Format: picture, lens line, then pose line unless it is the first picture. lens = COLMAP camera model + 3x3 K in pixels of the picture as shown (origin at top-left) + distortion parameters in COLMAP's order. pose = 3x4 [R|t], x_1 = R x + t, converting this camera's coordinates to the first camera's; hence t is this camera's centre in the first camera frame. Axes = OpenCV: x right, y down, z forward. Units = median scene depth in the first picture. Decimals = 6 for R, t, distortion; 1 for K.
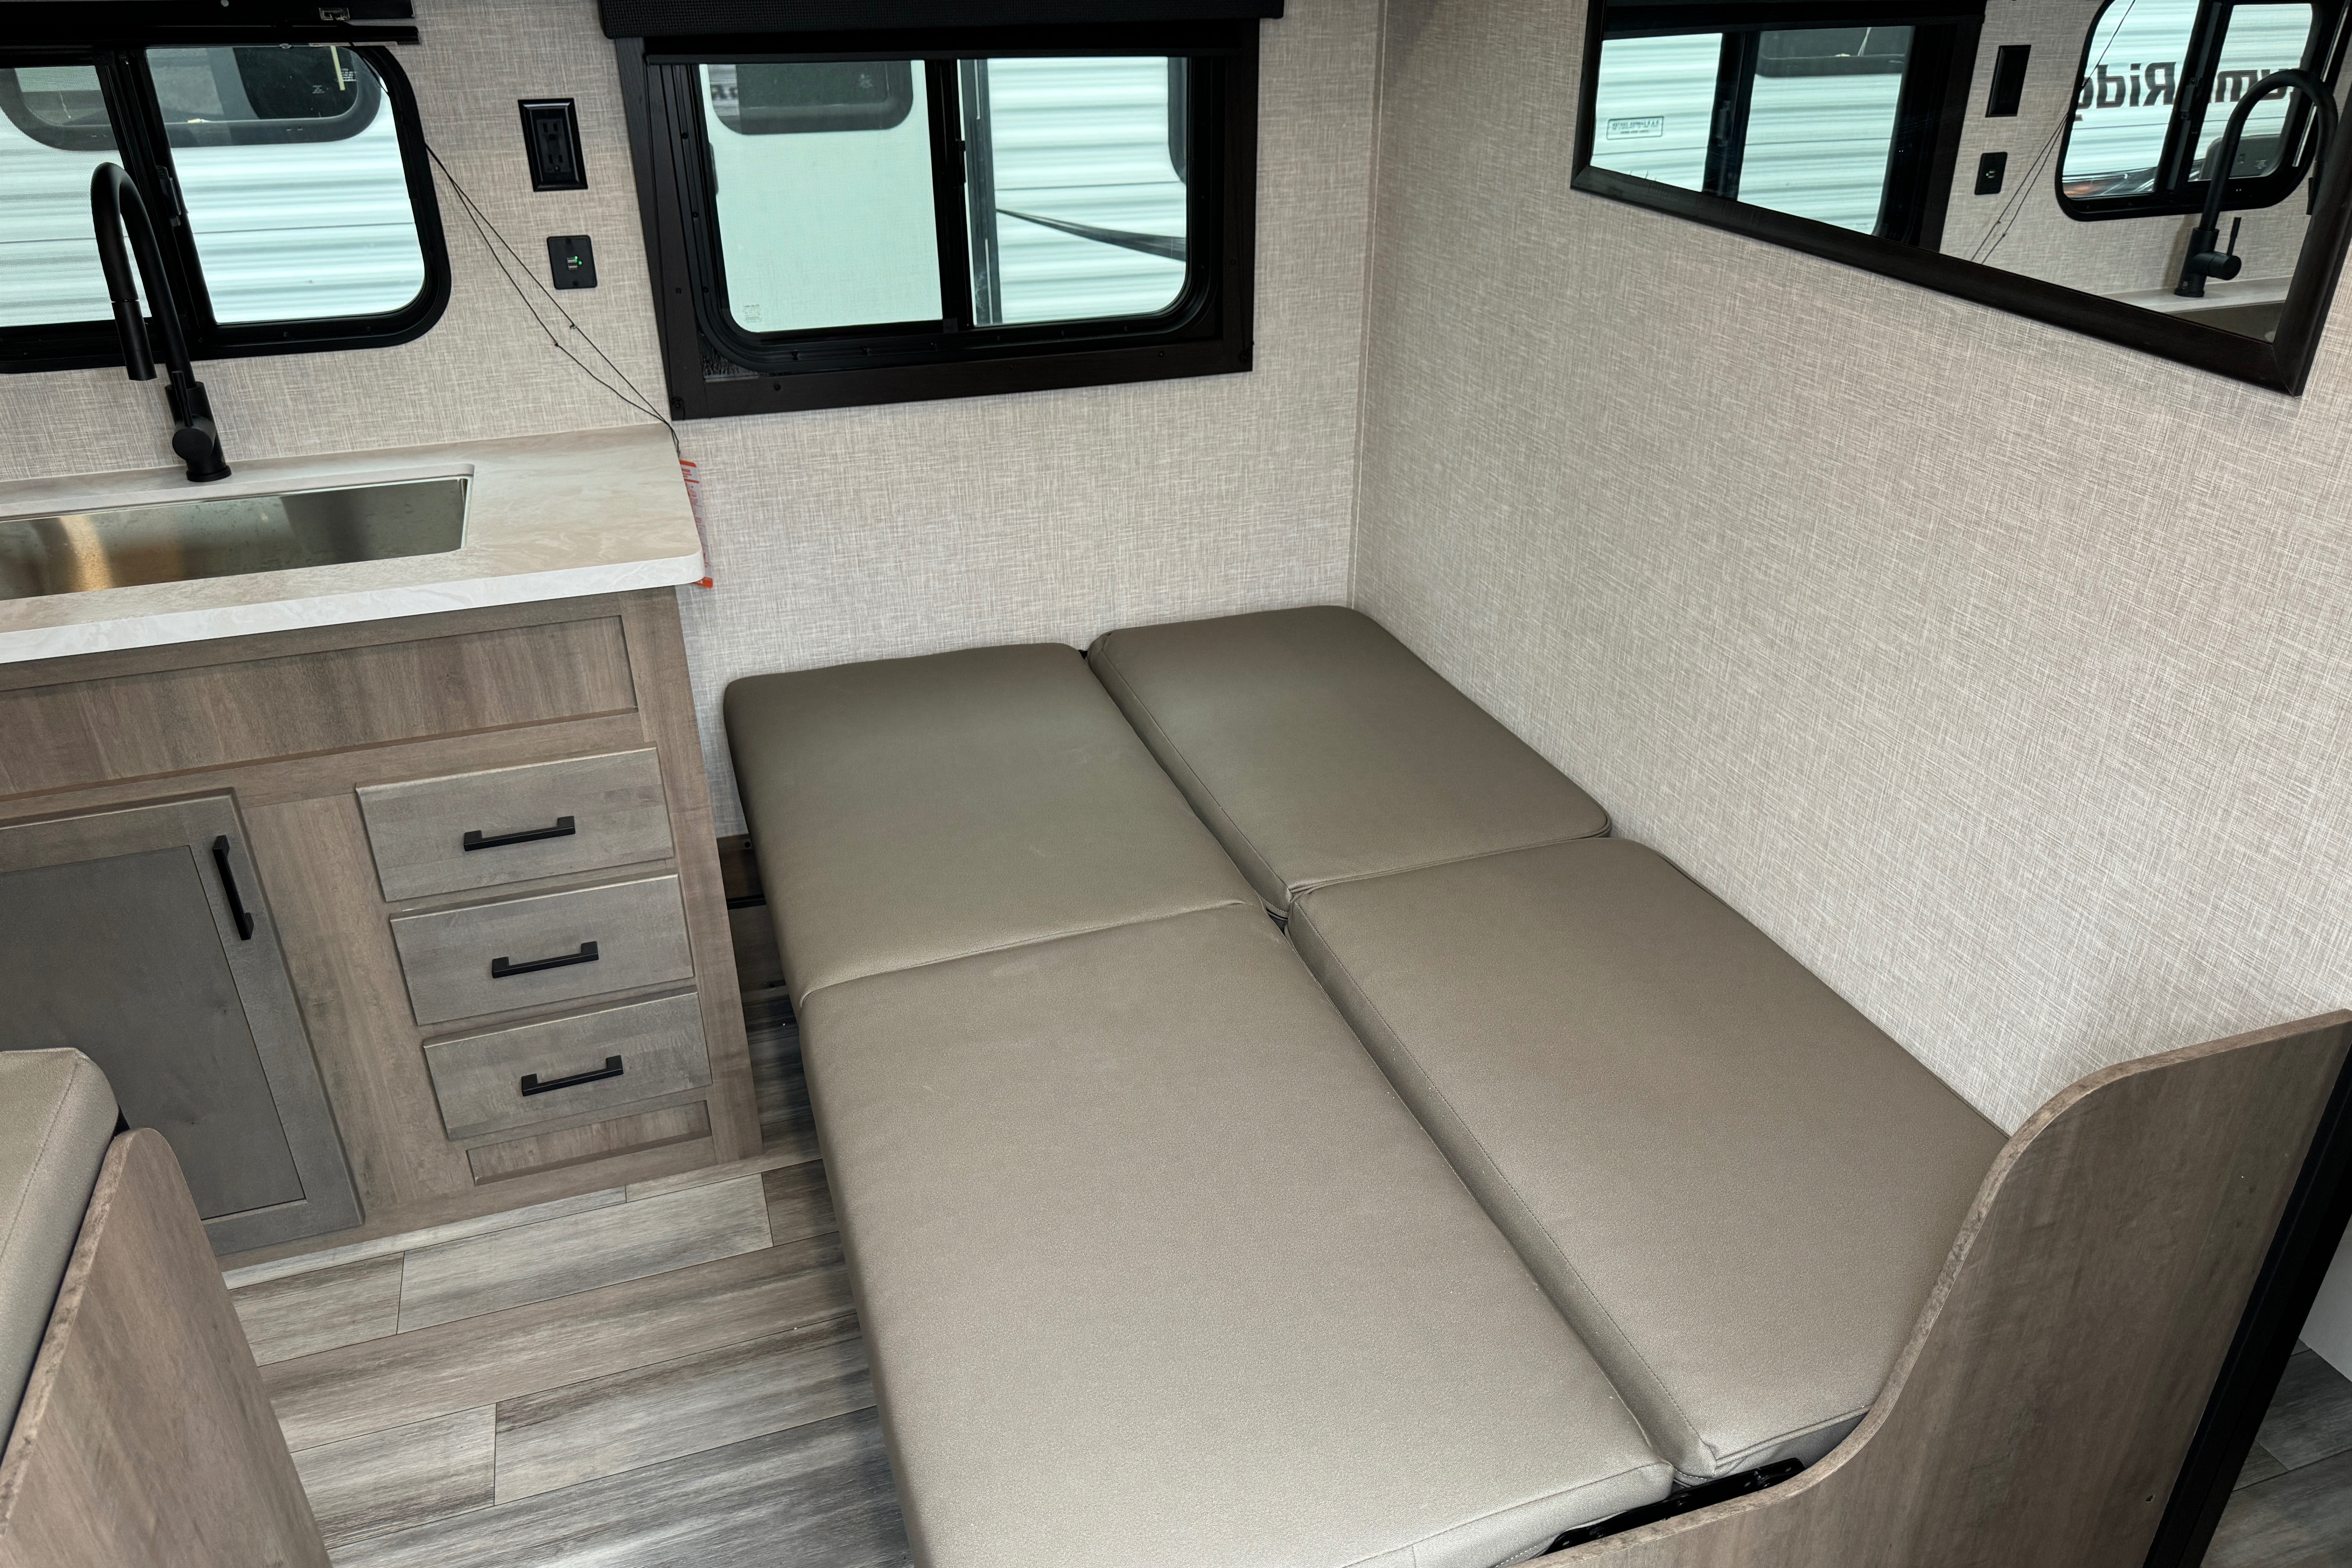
lens RADIAL K [[1638.2, 0, 1173.8], [0, 1638.2, 784.8], [0, 0, 1]] dist [0.000166, -0.004092]
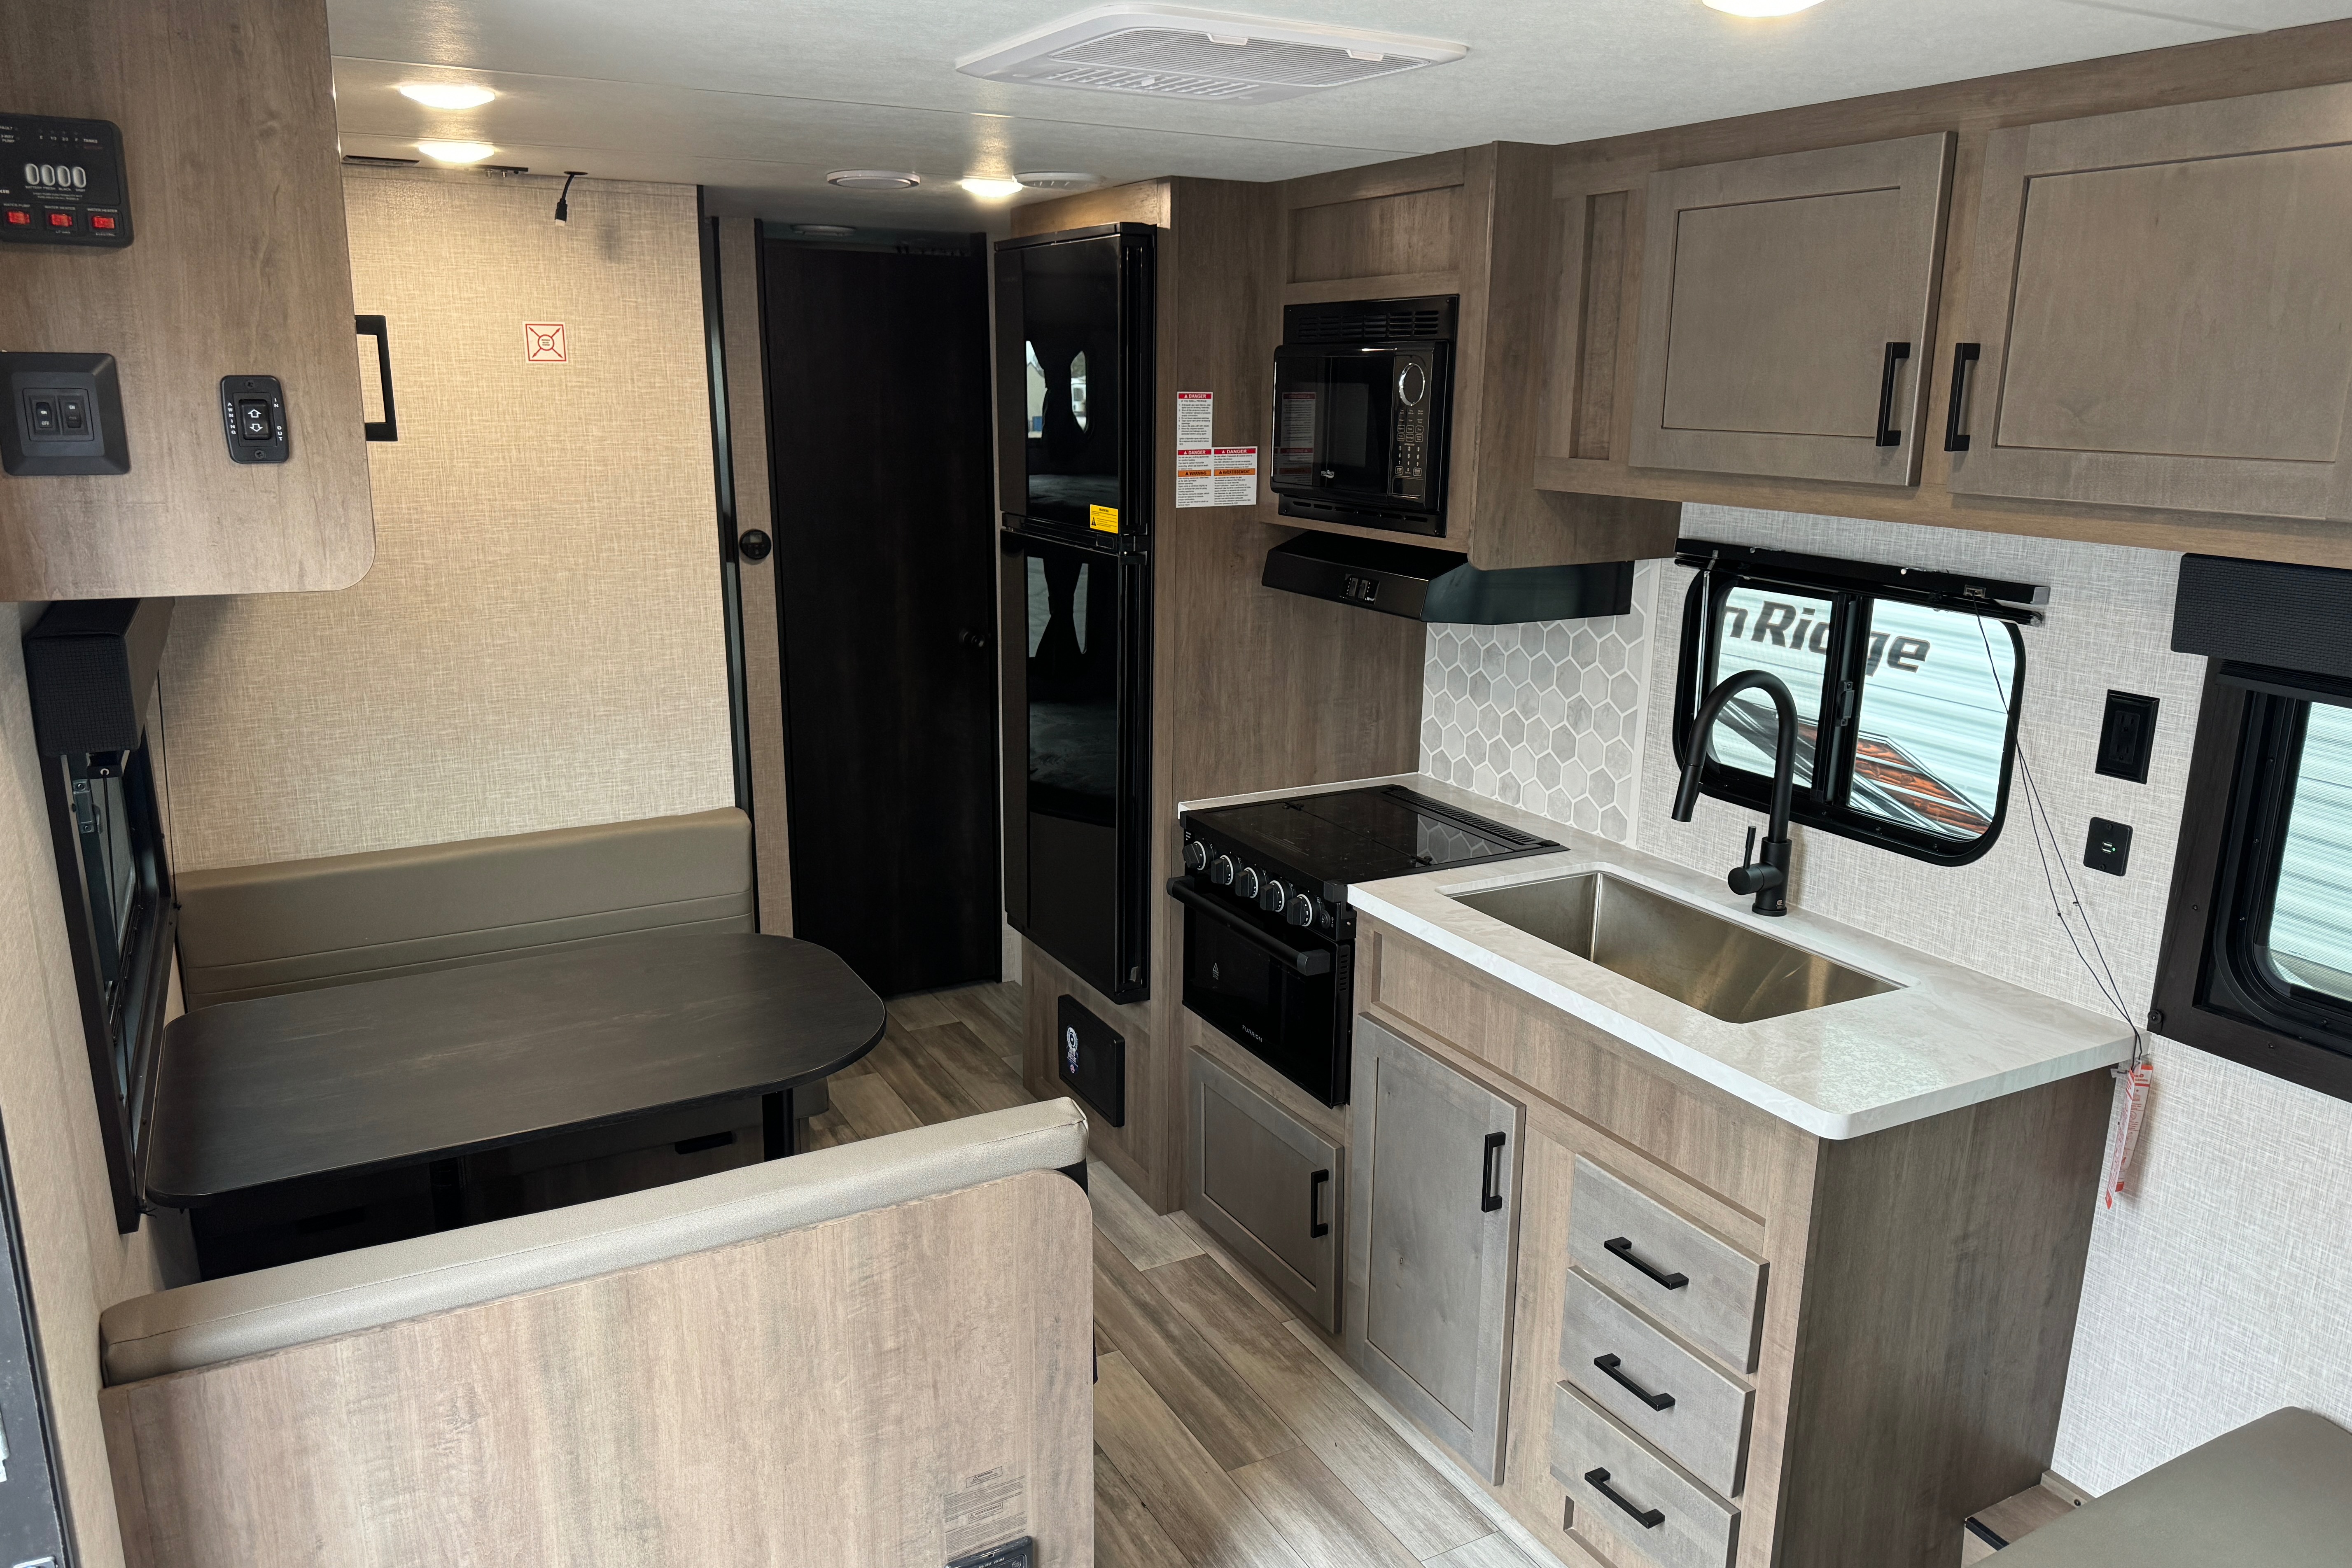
lens RADIAL K [[1638.2, 0, 1173.8], [0, 1638.2, 784.8], [0, 0, 1]] dist [0.000166, -0.004092]
pose [[0.175407, 0.247832, -0.952792, 0.480019], [-0.481295, 0.865848, 0.136611, -0.227311], [0.858829, 0.434611, 0.271156, 0.253558]]
